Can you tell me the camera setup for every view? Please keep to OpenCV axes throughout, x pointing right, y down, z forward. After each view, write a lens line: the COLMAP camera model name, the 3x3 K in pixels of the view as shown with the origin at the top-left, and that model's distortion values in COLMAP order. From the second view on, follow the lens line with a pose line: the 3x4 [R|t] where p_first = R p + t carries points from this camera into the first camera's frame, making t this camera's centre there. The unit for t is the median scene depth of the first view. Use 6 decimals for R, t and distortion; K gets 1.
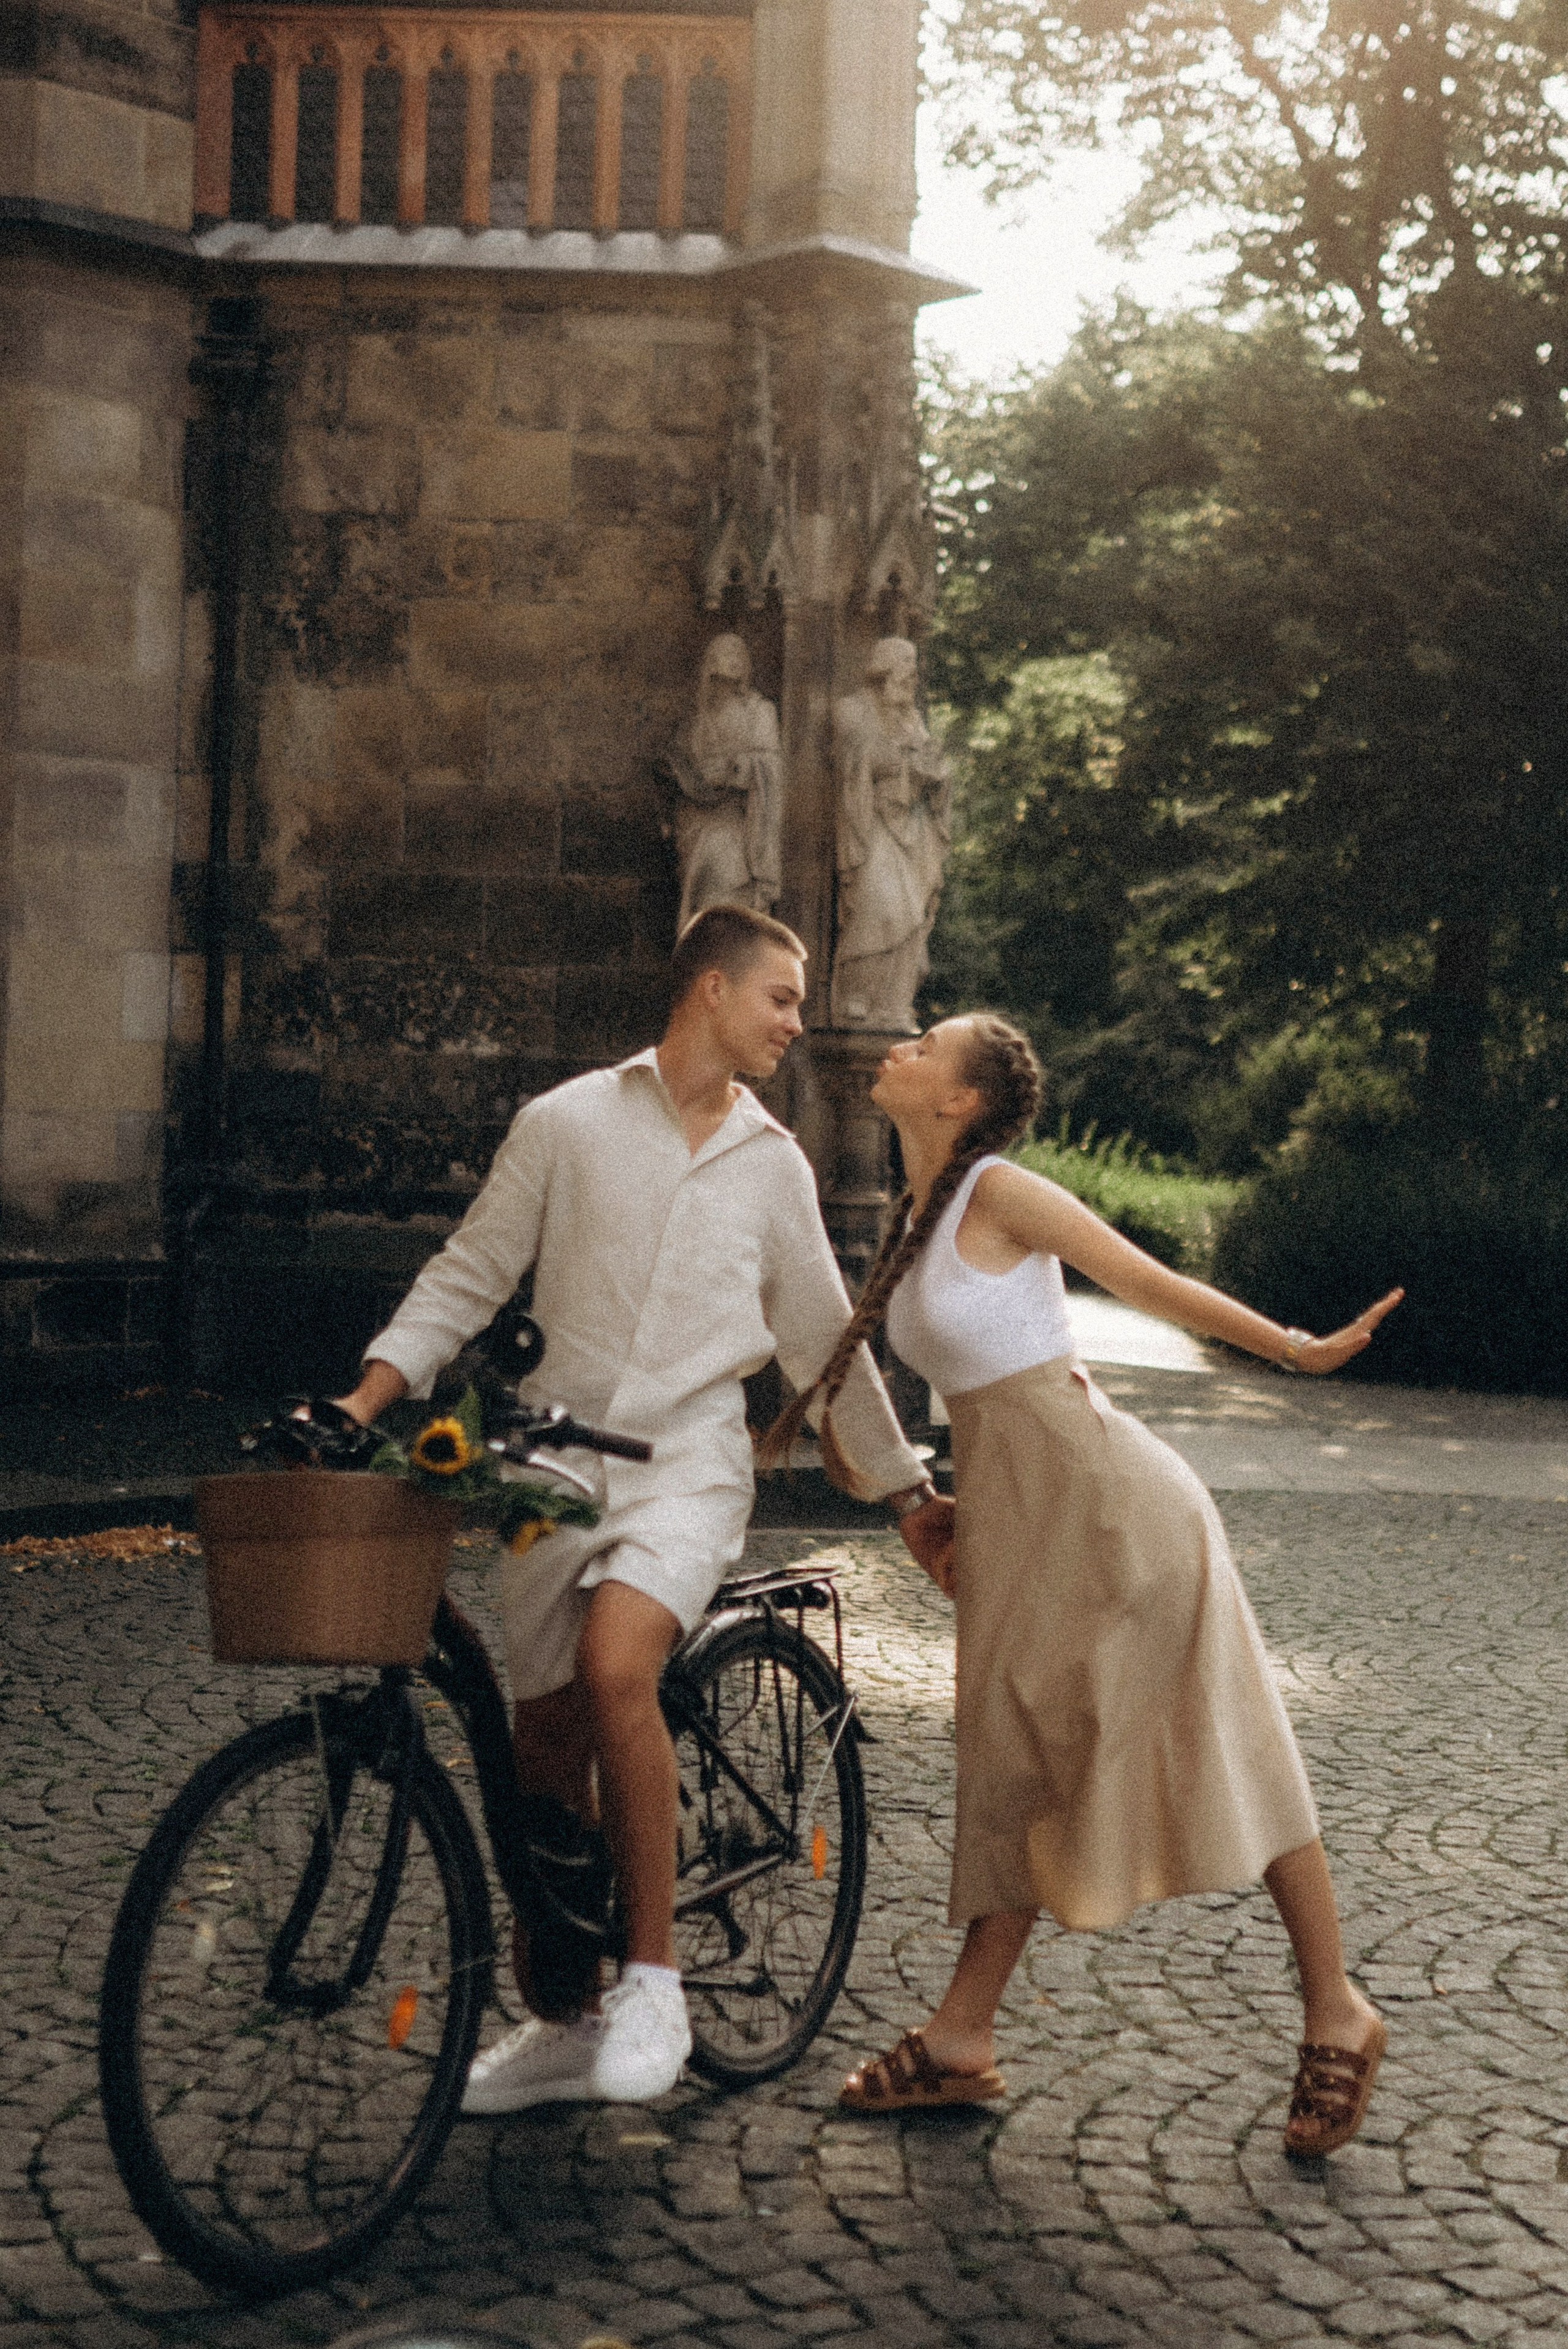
lens RADIAL K [[3291.7, 0, 871.5], [0, 3291.7, 1181.8], [0, 0, 1]] dist [0.010300, 0.000000]
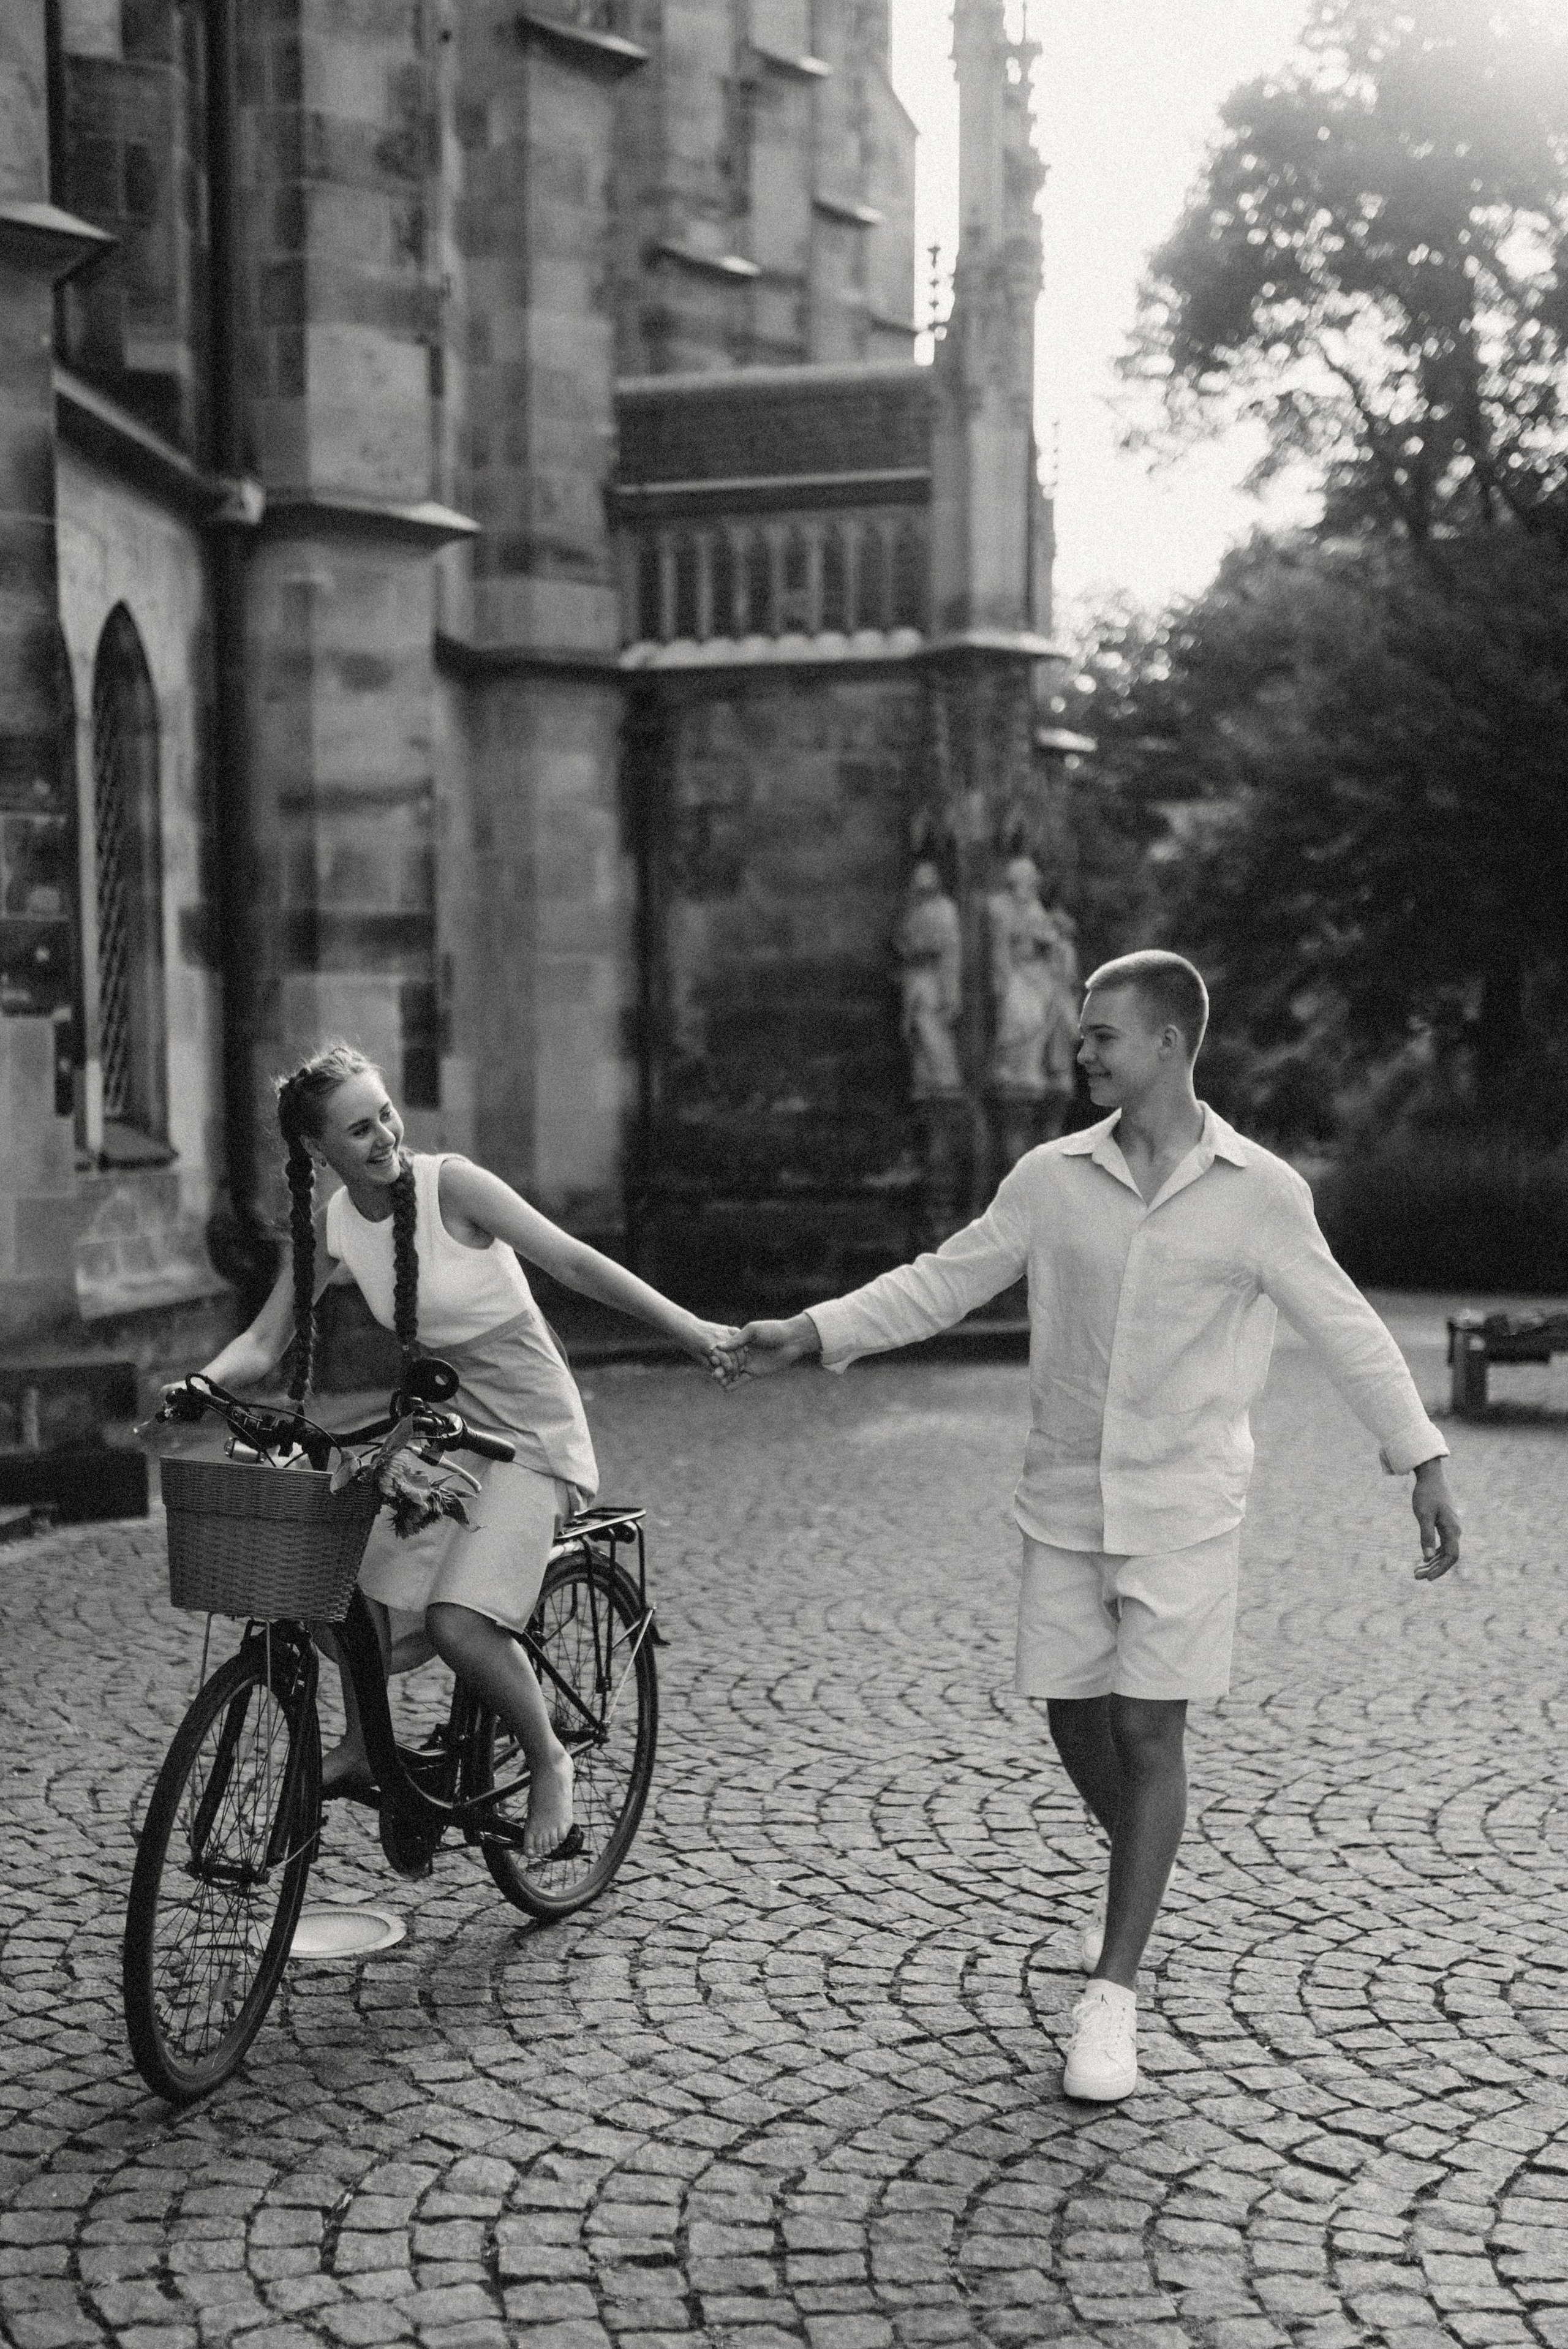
lens RADIAL K [[3291.7, 0, 684.2], [0, 3291.7, 1347.1], [0, 0, 1]] dist [0.010300, 0.000000]
pose [[0.984031, -0.028189, -0.175750, 0.130086], [0.037316, 0.998109, 0.048845, 0.000527], [0.174041, -0.054623, 0.983222, -0.758542]]
